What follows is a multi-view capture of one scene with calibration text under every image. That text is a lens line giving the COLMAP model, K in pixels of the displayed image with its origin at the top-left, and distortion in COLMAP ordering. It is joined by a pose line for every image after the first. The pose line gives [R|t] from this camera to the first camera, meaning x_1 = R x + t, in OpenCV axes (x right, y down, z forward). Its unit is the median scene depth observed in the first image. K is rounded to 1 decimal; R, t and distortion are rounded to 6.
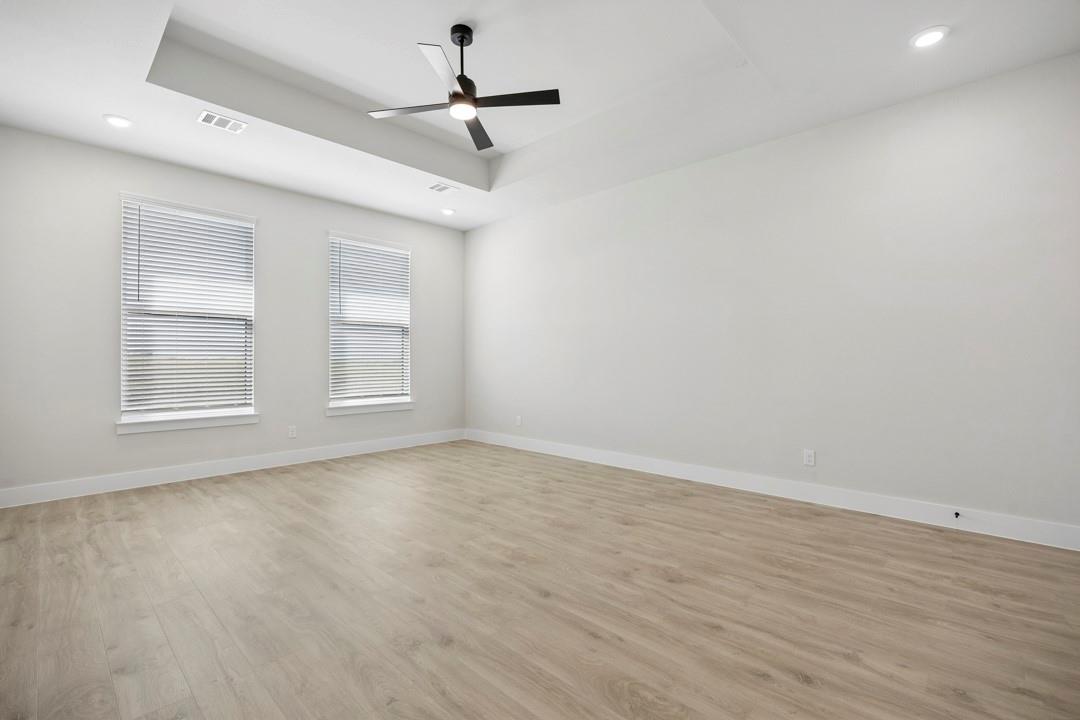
lens RADIAL K [[467.4, 0, 540.0], [0, 467.4, 360.0], [0, 0, 1]] dist [-0.019189, -0.000222]
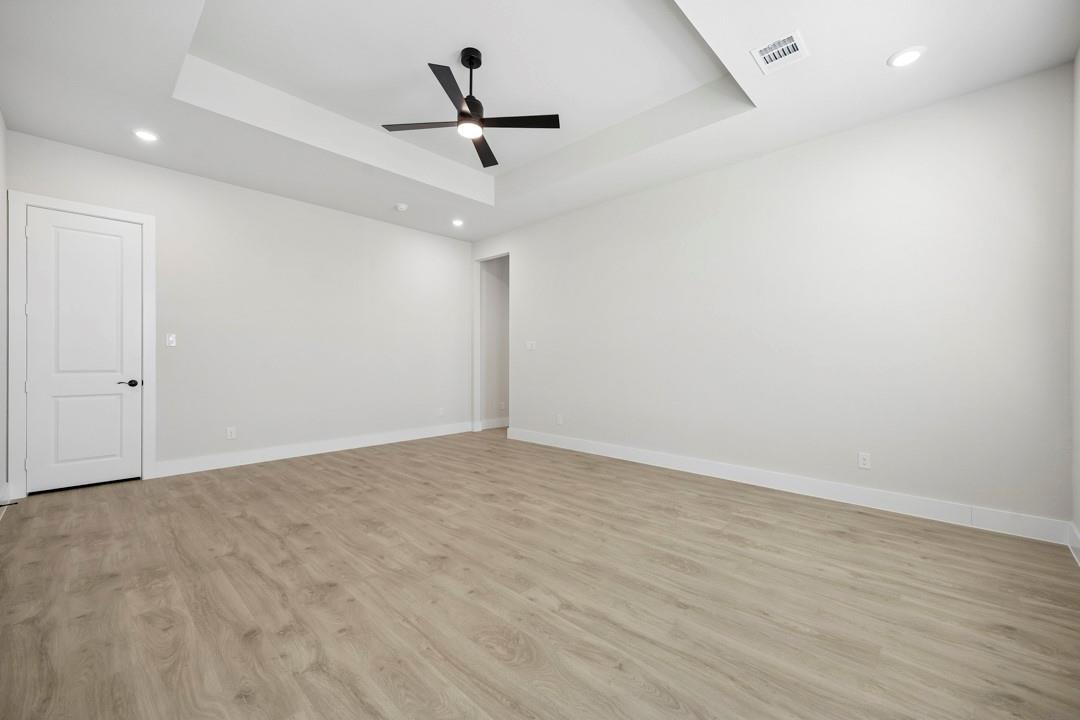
lens RADIAL K [[424.6, 0, 540.0], [0, 424.6, 360.0], [0, 0, 1]] dist [0.002330, -0.000152]
pose [[-0.999999, -0.001215, -0.000544, -0.328517], [-0.001217, 0.999994, 0.003205, -0.001531], [0.000540, 0.003206, -0.999995, 1.998514]]
